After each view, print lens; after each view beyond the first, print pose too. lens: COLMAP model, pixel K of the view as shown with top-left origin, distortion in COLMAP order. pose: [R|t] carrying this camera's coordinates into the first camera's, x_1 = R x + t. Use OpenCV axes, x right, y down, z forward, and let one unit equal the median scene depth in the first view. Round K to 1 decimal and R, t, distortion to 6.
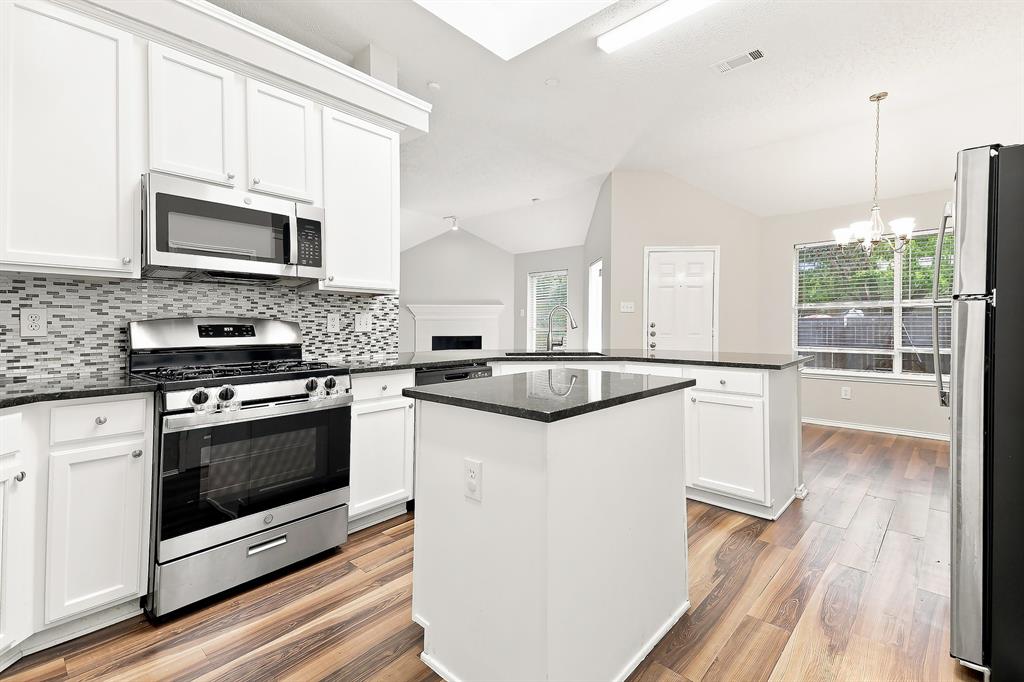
lens RADIAL K [[471.5, 0, 499.4], [0, 471.5, 326.7], [0, 0, 1]] dist [0.006156, -0.003341]
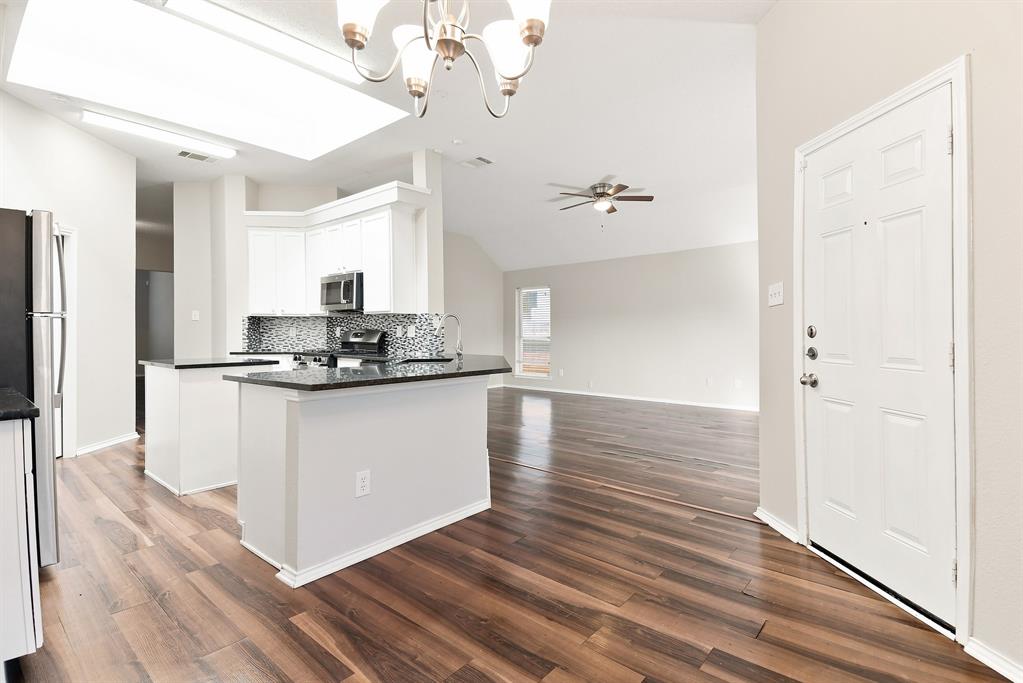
lens RADIAL K [[471.0, 0, 511.6], [0, 471.0, 336.7], [0, 0, 1]] dist [0.006156, -0.003341]
pose [[0.030836, 0.005214, -0.999511, 1.299197], [-0.003983, 0.999979, 0.005094, 0.000090], [0.999517, 0.003824, 0.030856, 1.295637]]
